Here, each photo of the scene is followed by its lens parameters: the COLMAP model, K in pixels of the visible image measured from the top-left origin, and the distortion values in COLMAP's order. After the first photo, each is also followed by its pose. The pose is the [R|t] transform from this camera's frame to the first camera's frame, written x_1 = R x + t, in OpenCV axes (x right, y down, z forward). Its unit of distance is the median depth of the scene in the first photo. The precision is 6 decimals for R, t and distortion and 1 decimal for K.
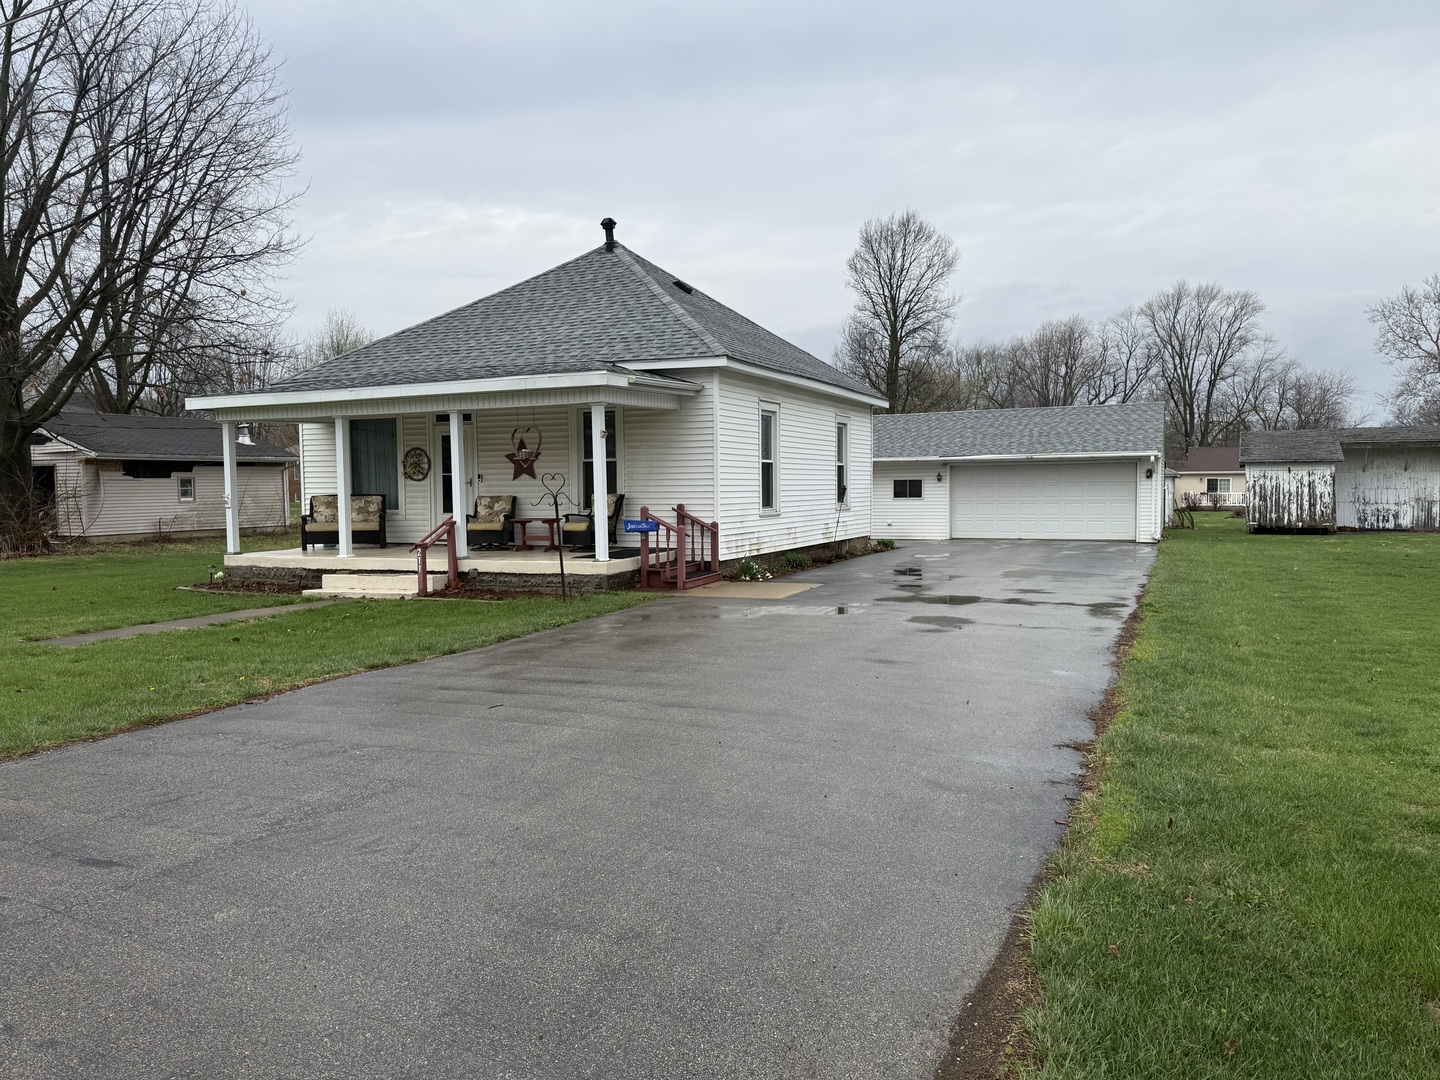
lens RADIAL K [[1035.1, 0, 724.6], [0, 1035.1, 549.5], [0, 0, 1]] dist [0.042226, -0.004088]
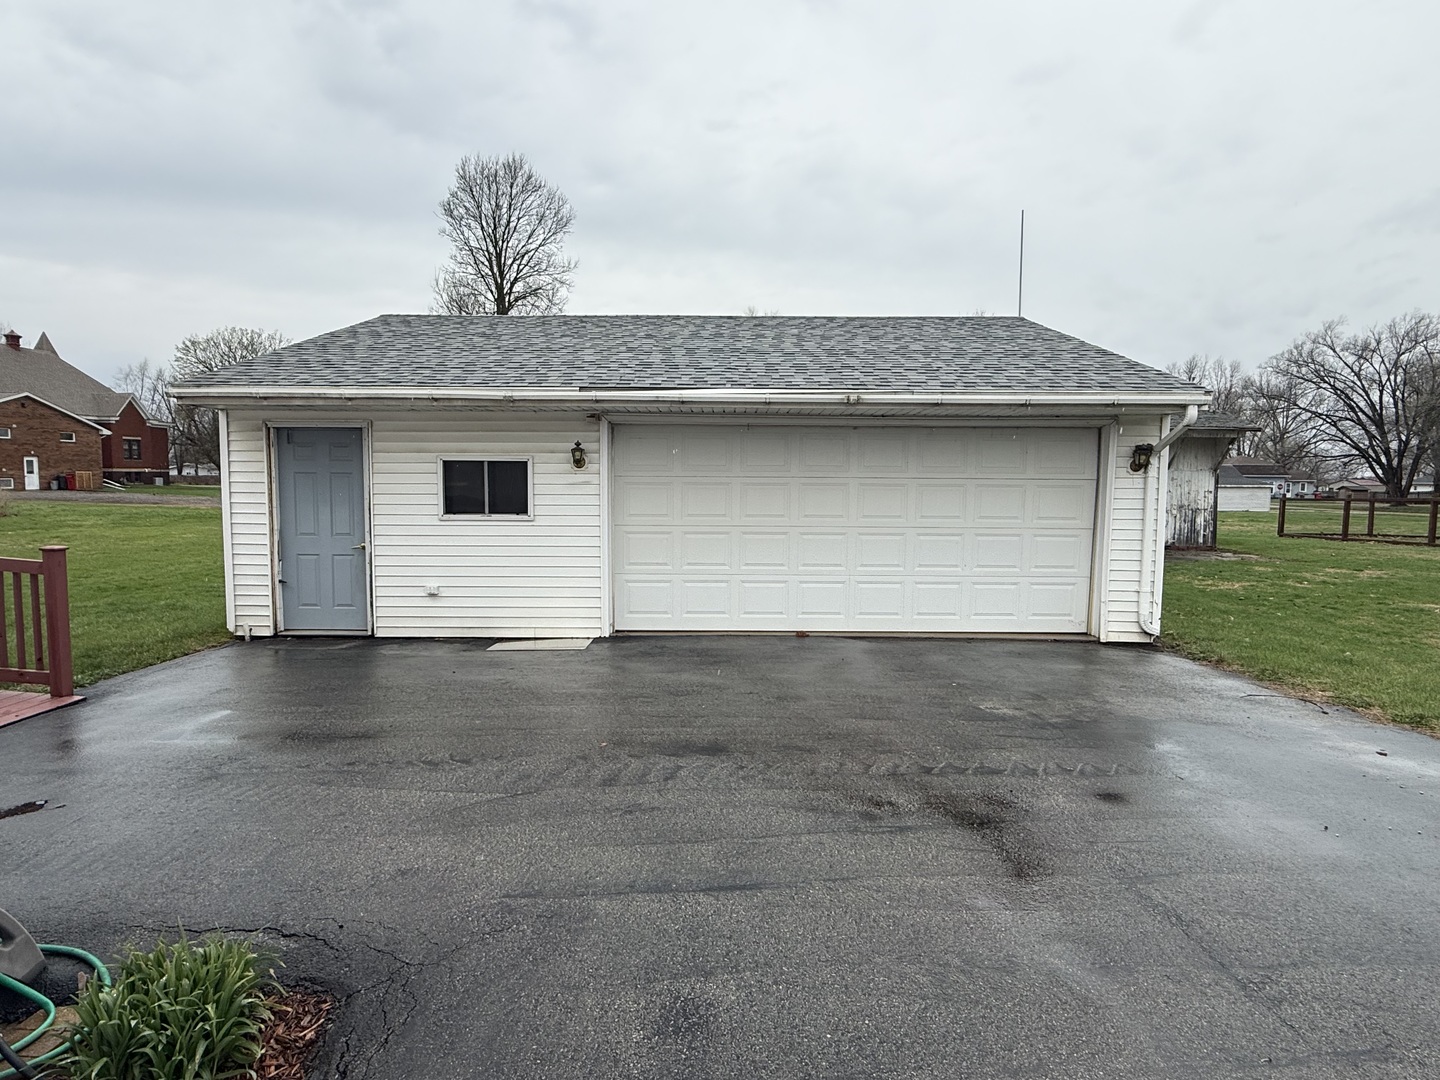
lens RADIAL K [[916.9, 0, 728.5], [0, 916.9, 573.4], [0, 0, 1]] dist [-0.001481, 0.001427]
pose [[0.924586, -0.025275, 0.380133, 0.146289], [0.009141, 0.998981, 0.044188, -0.046623], [-0.380863, -0.037380, 0.923876, 0.747574]]
